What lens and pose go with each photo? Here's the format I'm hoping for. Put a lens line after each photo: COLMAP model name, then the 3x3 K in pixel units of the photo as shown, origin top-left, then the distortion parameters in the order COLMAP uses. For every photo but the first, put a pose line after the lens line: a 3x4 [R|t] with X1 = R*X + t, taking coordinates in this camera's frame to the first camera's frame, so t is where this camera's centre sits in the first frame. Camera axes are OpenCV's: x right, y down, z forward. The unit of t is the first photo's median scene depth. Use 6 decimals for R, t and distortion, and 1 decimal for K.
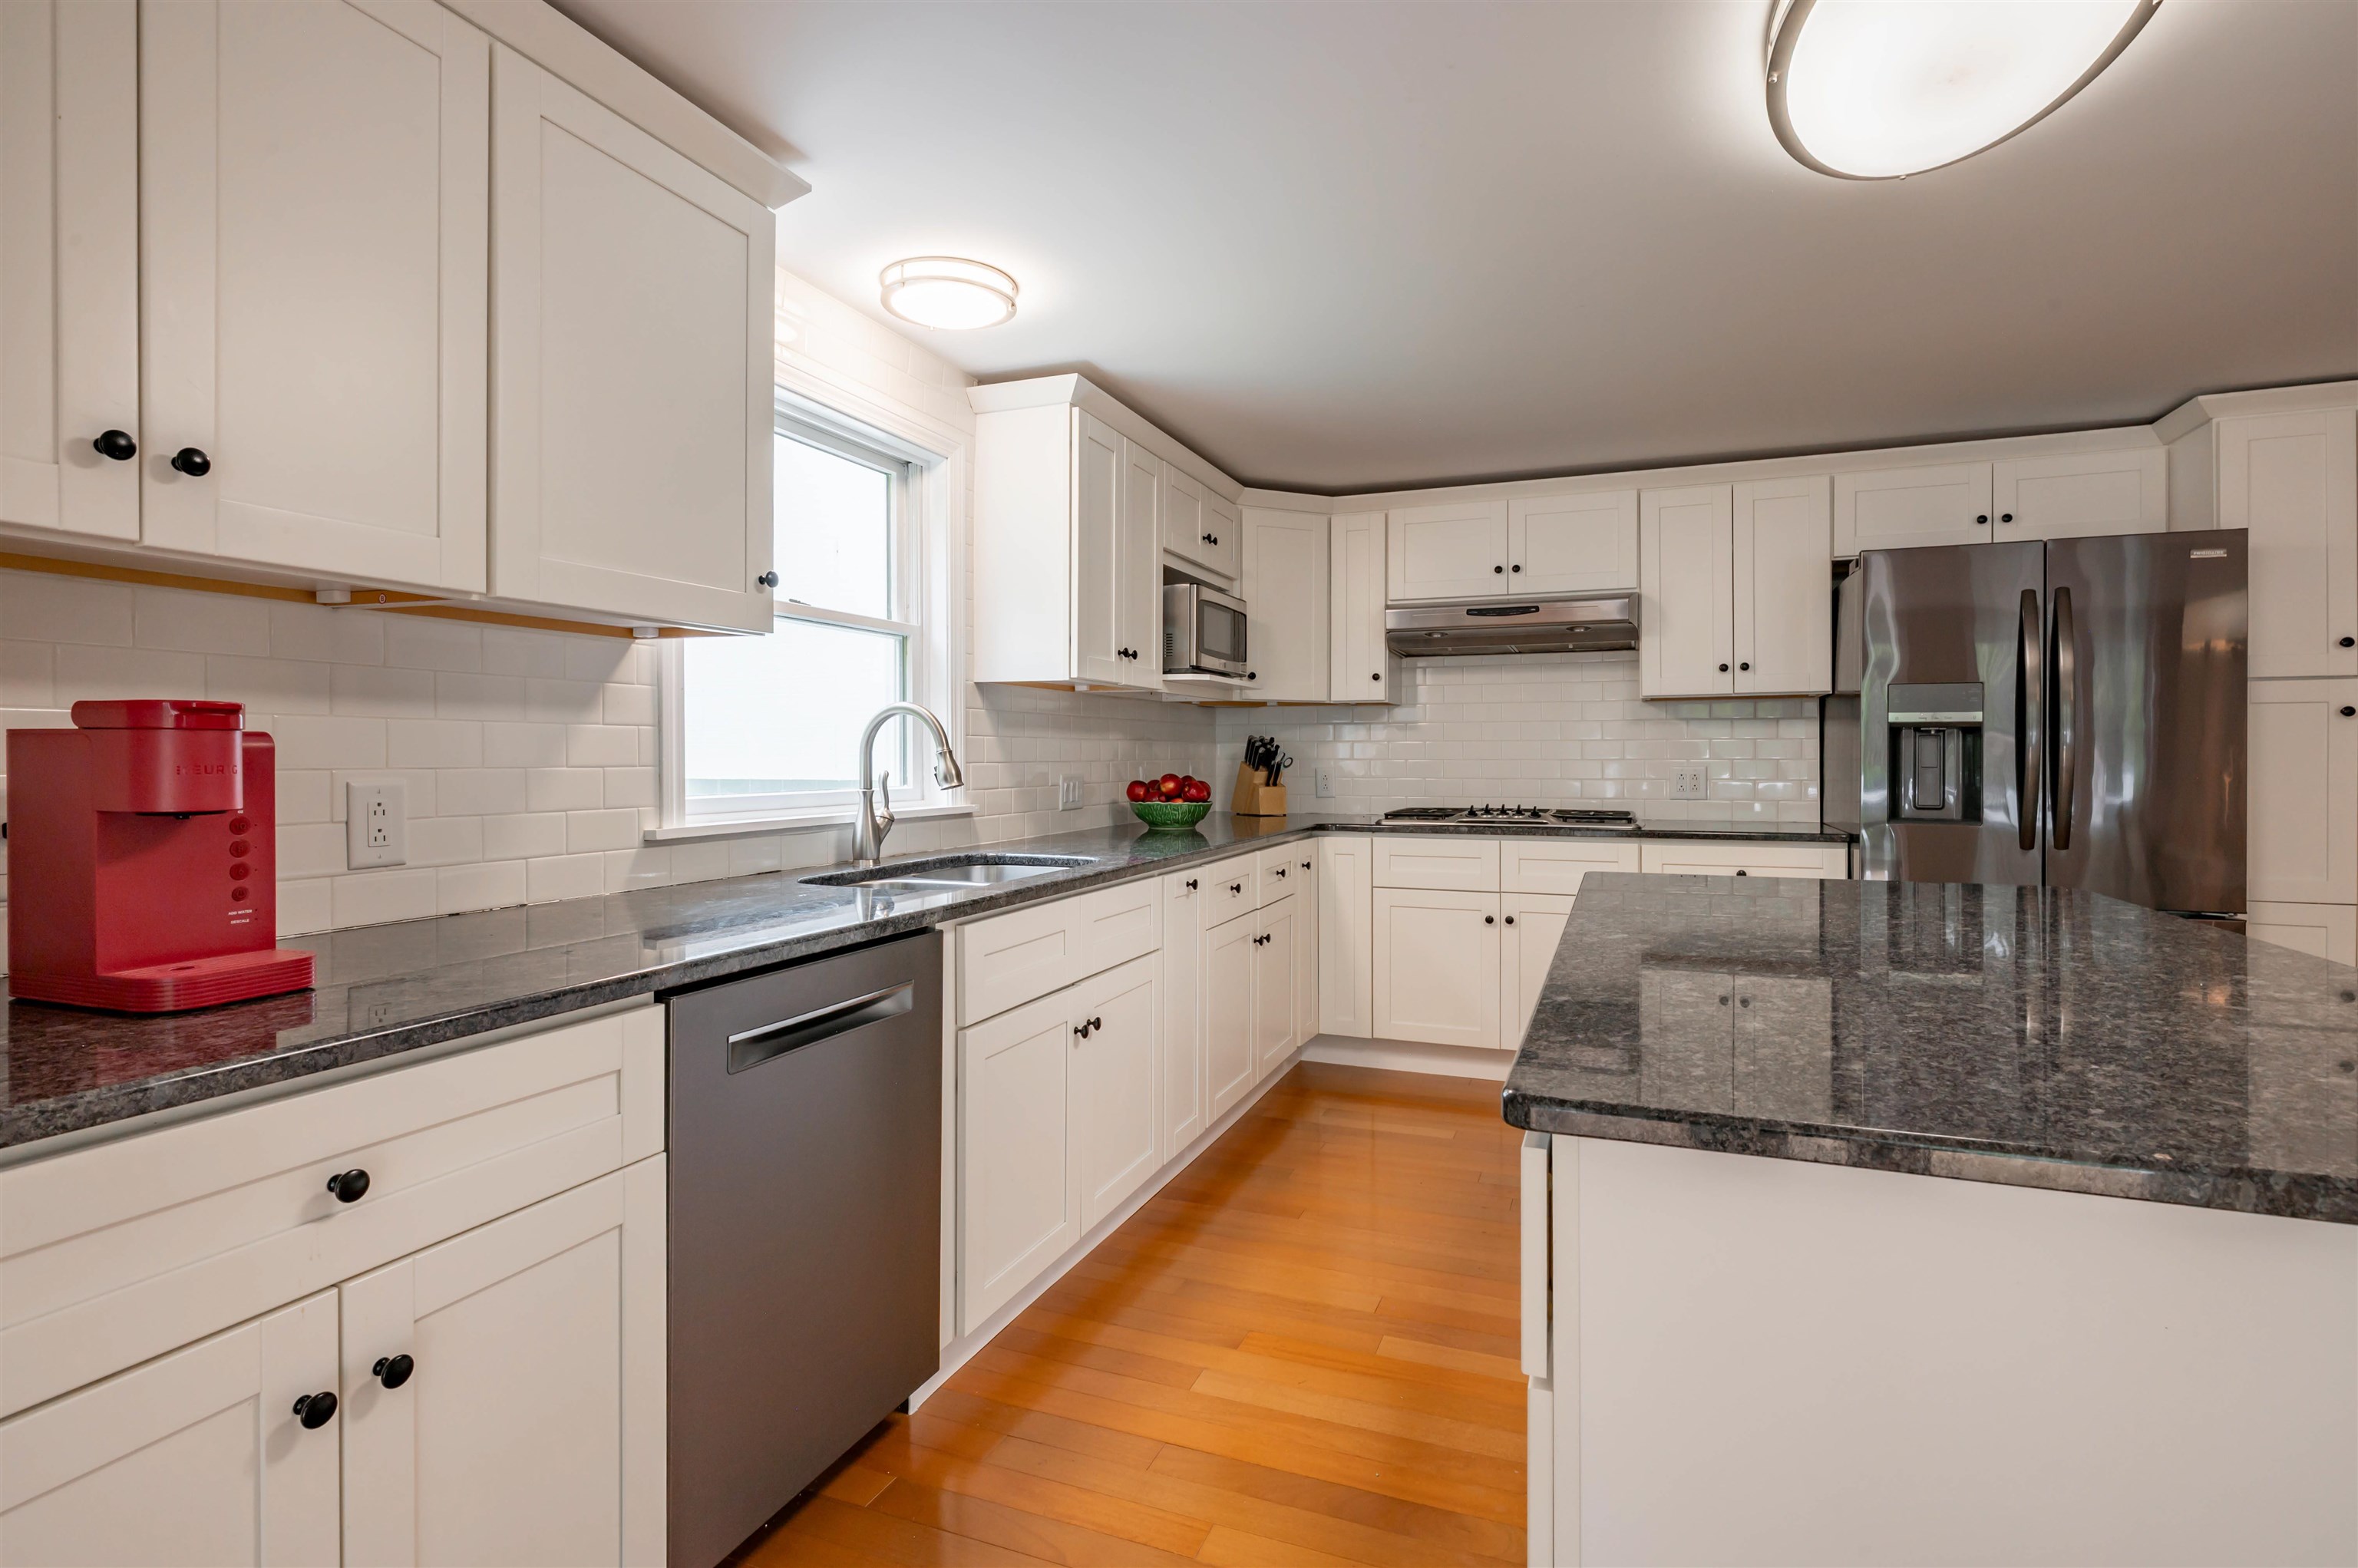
lens RADIAL K [[1175.2, 0, 1221.5], [0, 1175.2, 767.8], [0, 0, 1]] dist [0.002027, 0.000395]
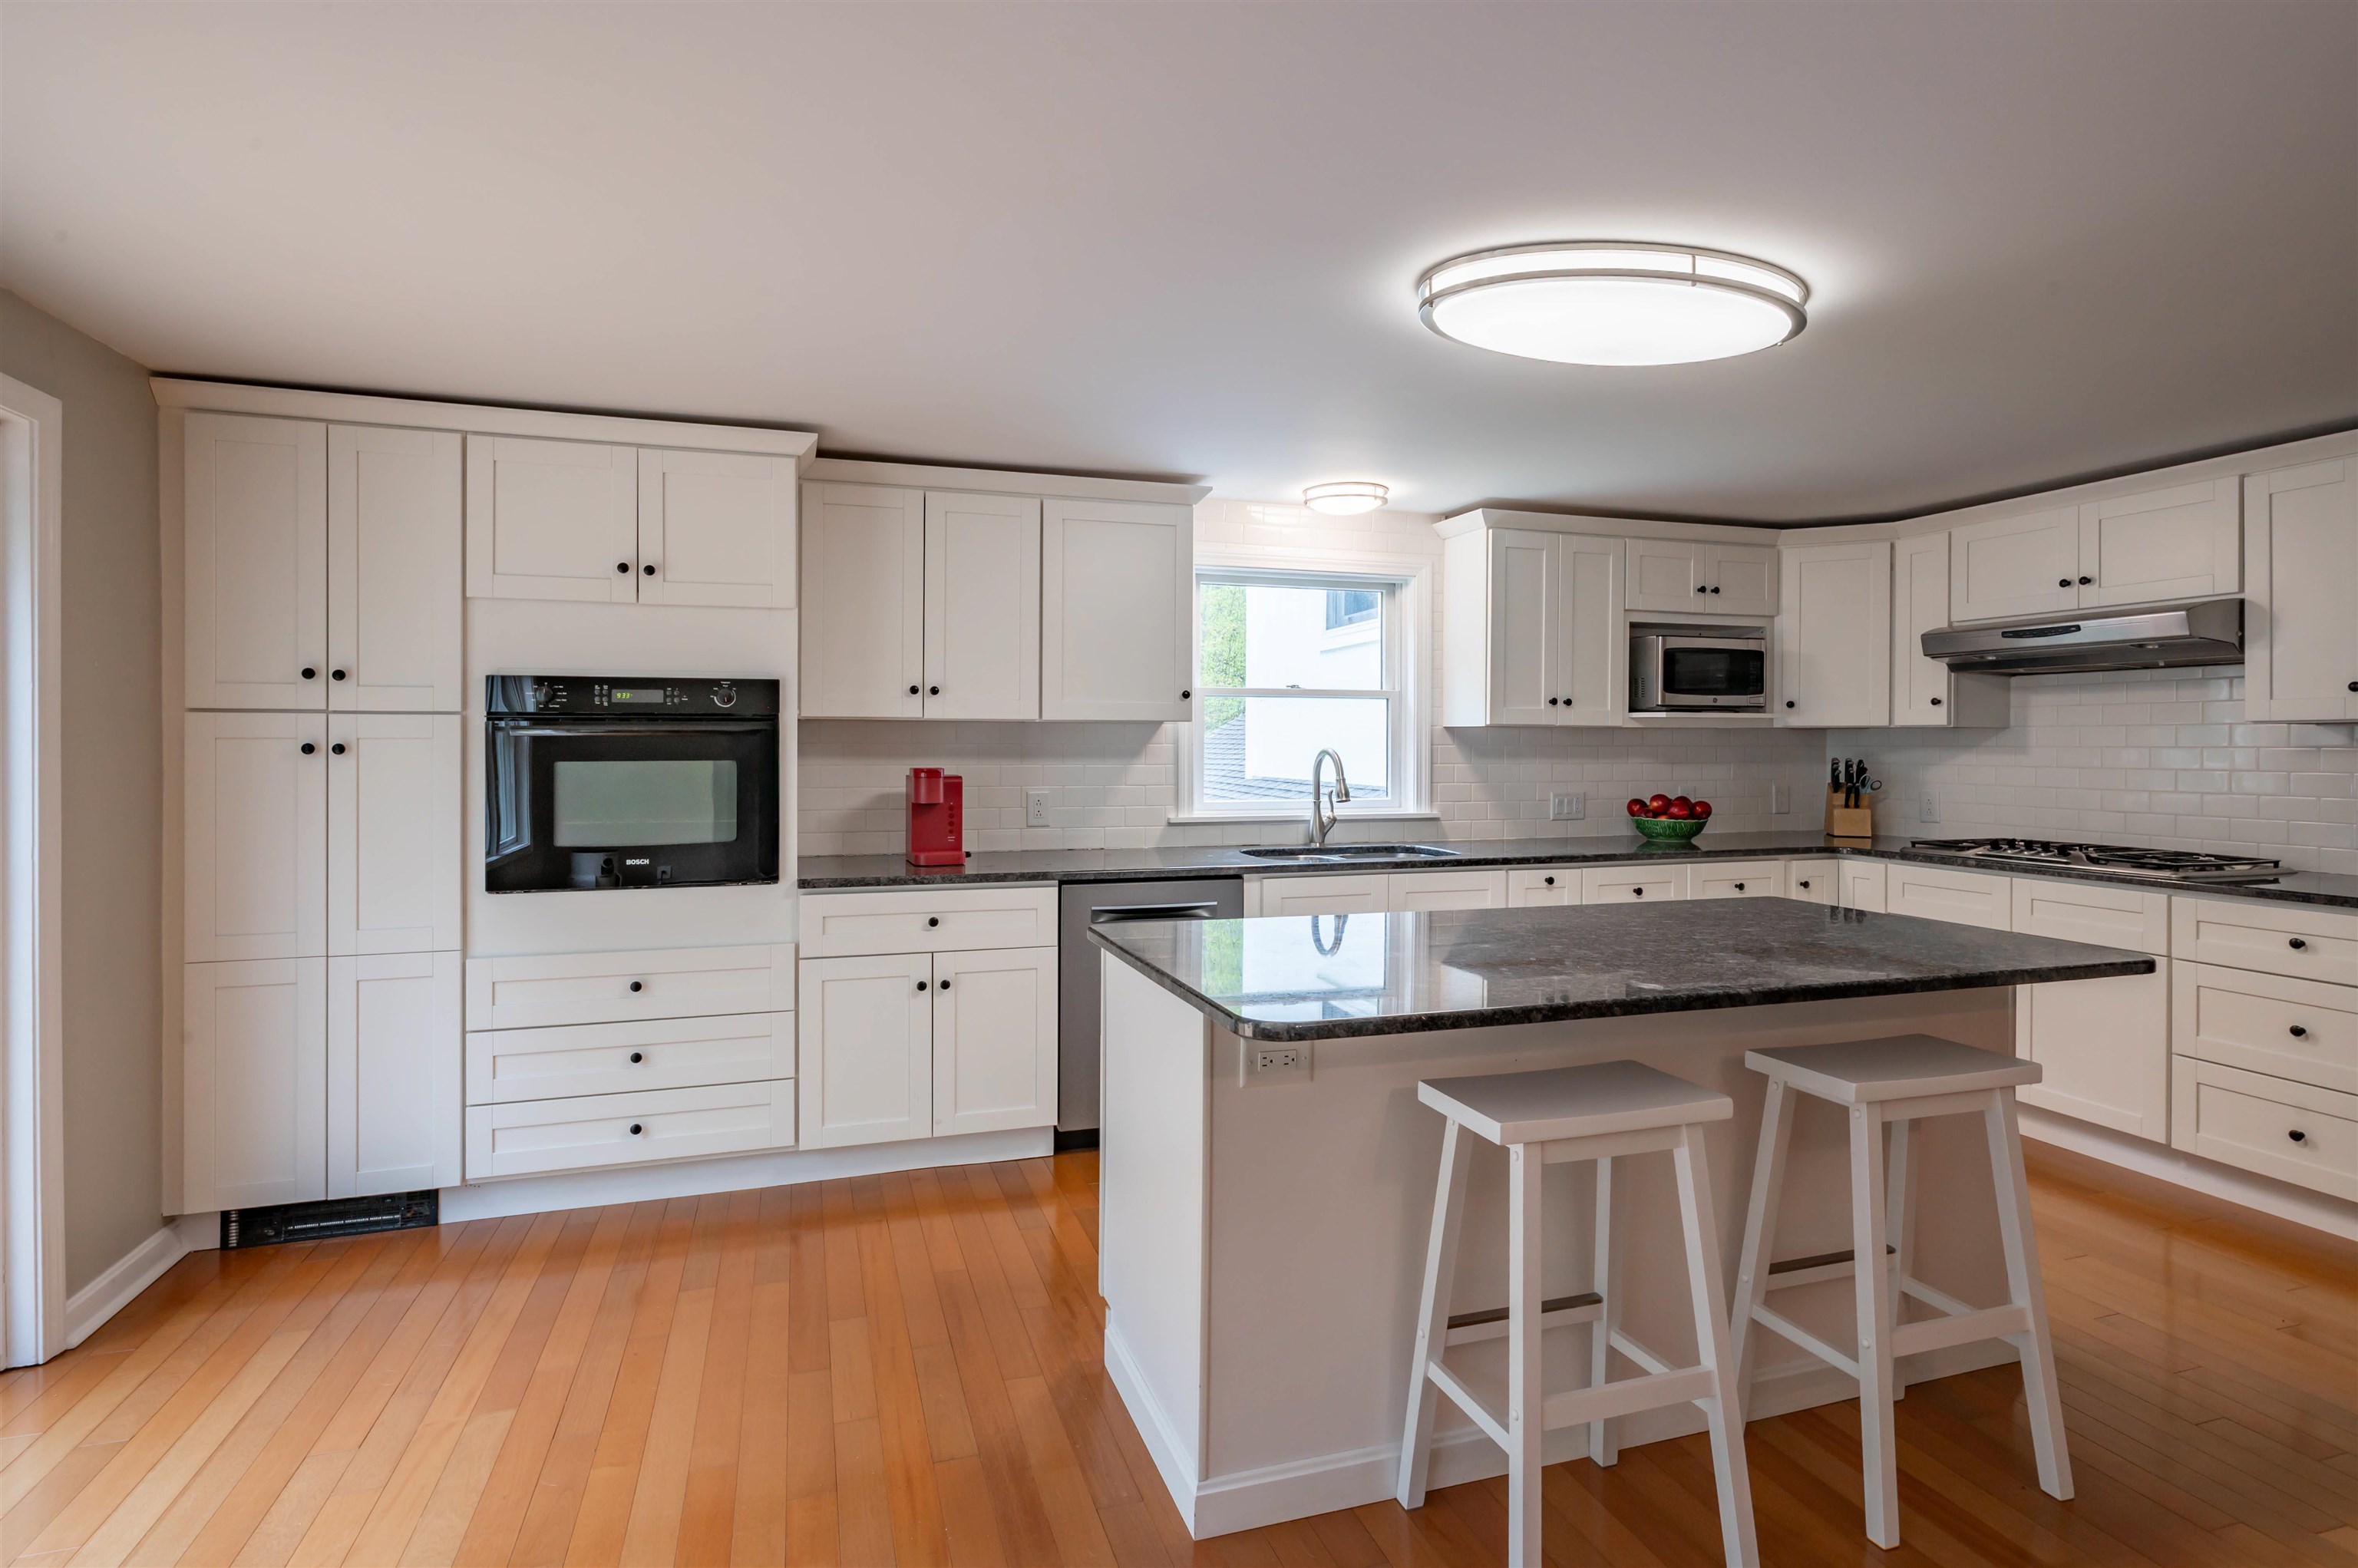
lens RADIAL K [[1168.4, 0, 1115.0], [0, 1168.4, 745.6], [0, 0, 1]] dist [-0.003633, -0.000436]
pose [[0.610136, 0.005087, -0.792280, 0.666722], [-0.012700, 0.999914, -0.003360, -0.039577], [0.792195, 0.012112, 0.610148, -0.180179]]
